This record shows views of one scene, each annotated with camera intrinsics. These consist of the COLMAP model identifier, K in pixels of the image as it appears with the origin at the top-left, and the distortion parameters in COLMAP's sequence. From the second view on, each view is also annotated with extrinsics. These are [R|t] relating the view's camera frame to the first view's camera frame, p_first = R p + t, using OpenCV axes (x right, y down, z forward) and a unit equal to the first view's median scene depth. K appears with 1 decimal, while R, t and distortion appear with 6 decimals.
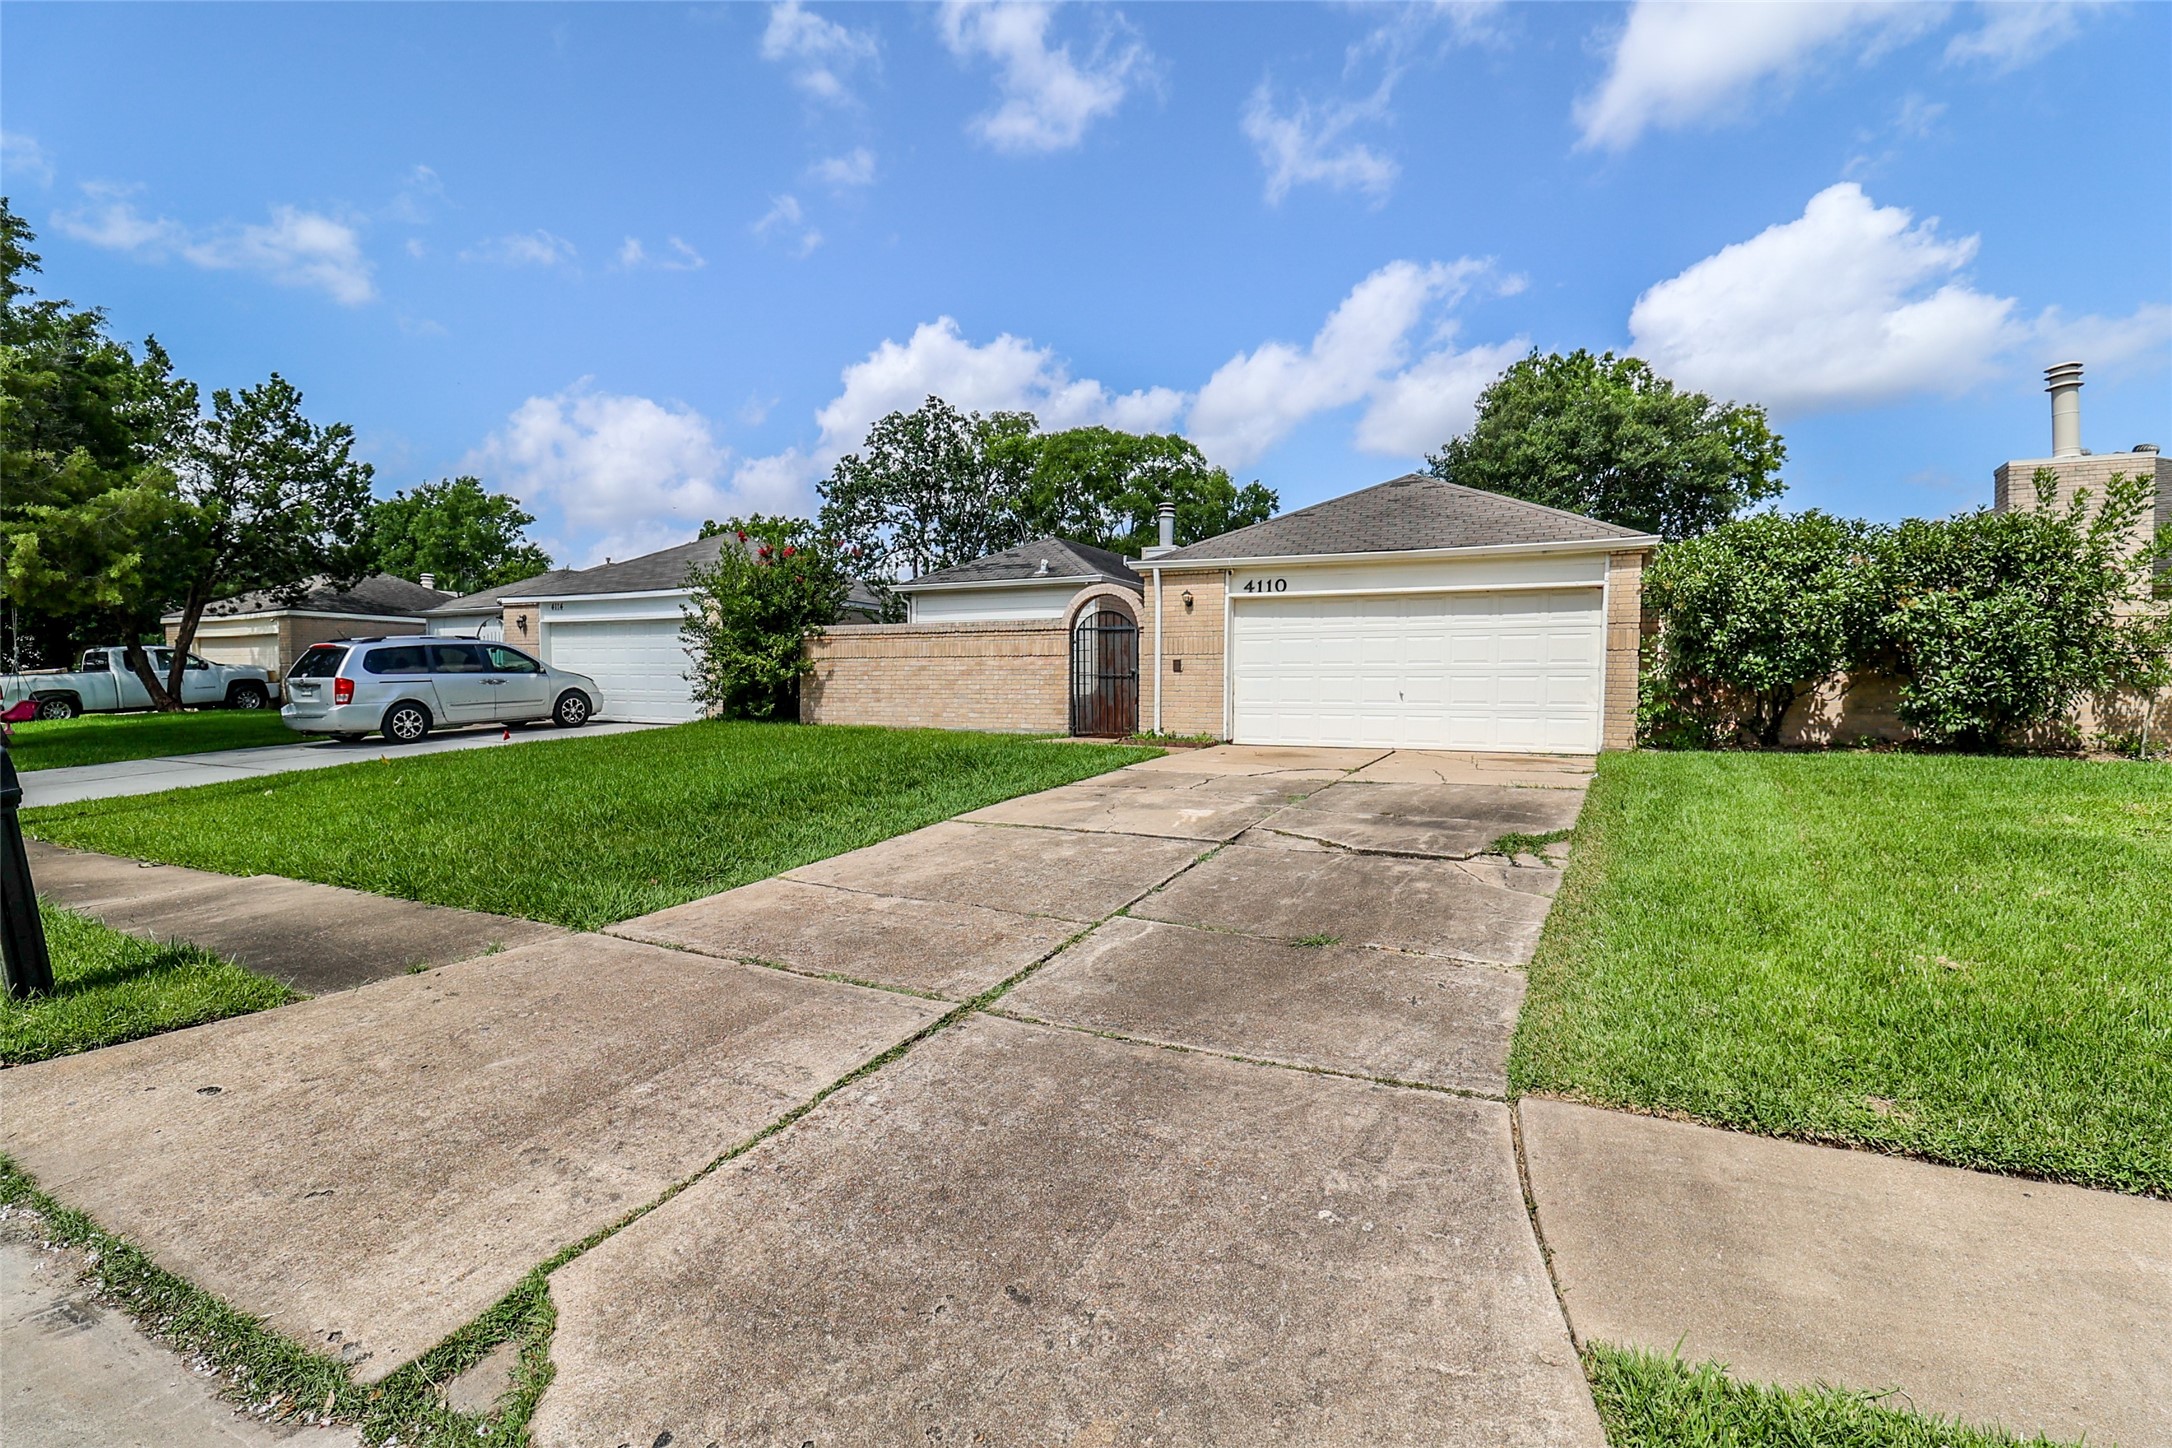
lens RADIAL K [[1012.7, 0, 1097.5], [0, 1012.7, 727.6], [0, 0, 1]] dist [0.006543, -0.015557]
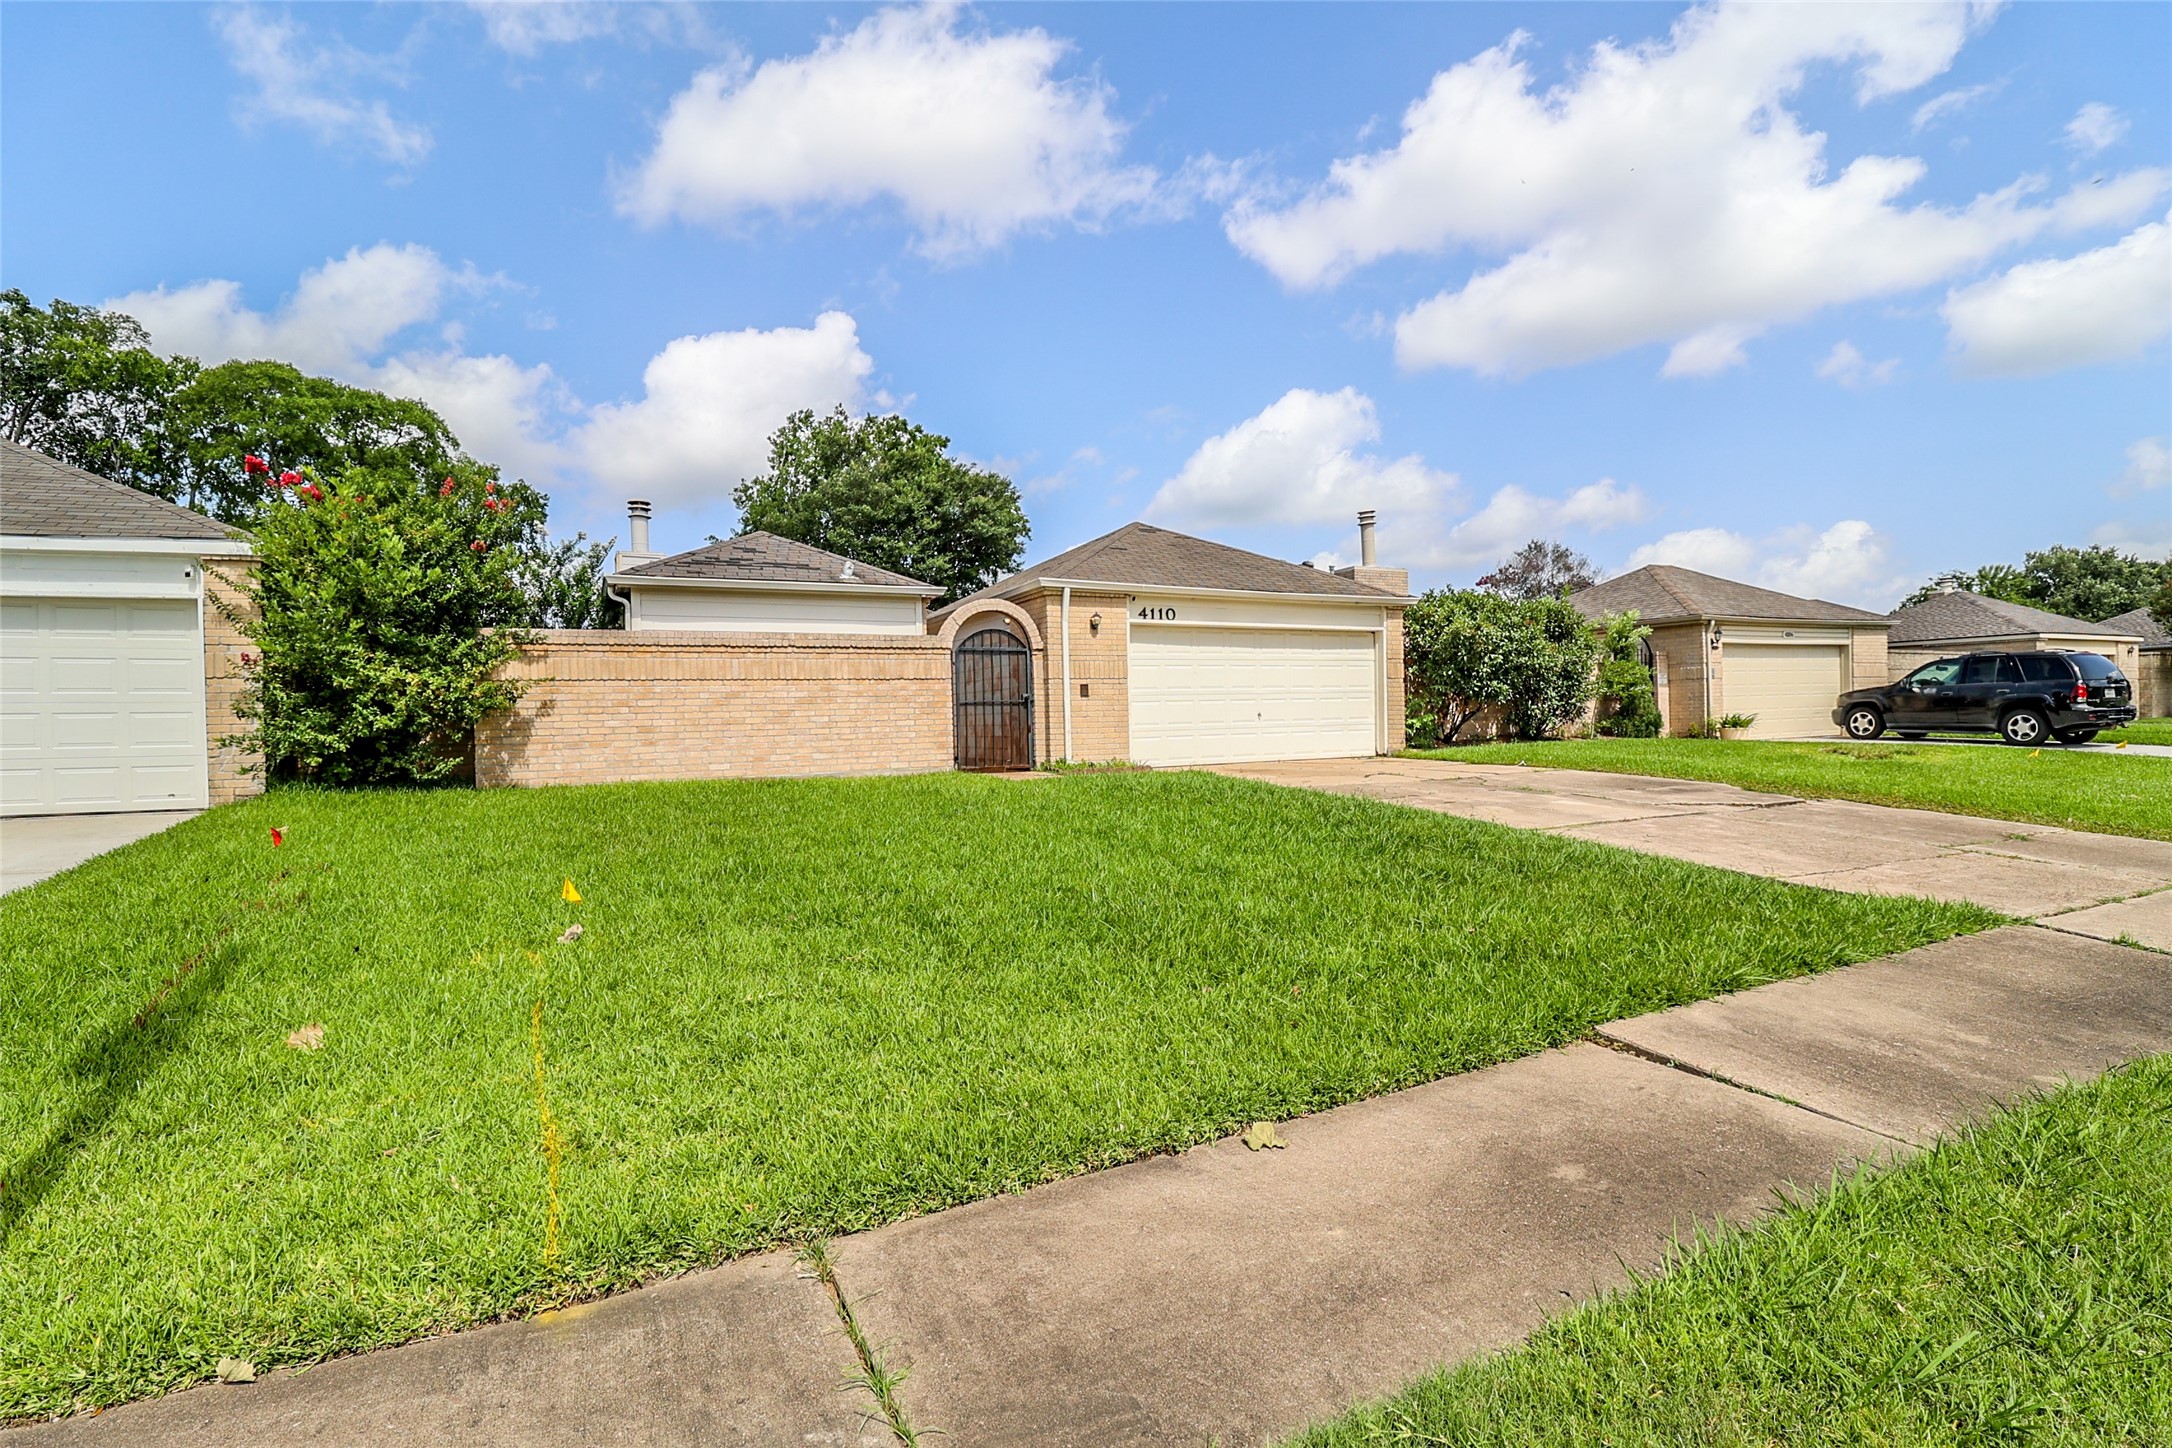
lens RADIAL K [[1012.7, 0, 1097.5], [0, 1012.7, 727.6], [0, 0, 1]] dist [0.006543, -0.015557]
pose [[0.573627, -0.022152, 0.818817, -0.639809], [0.064434, 0.997757, -0.018147, -0.006718], [-0.816578, 0.063169, 0.573768, 0.401778]]
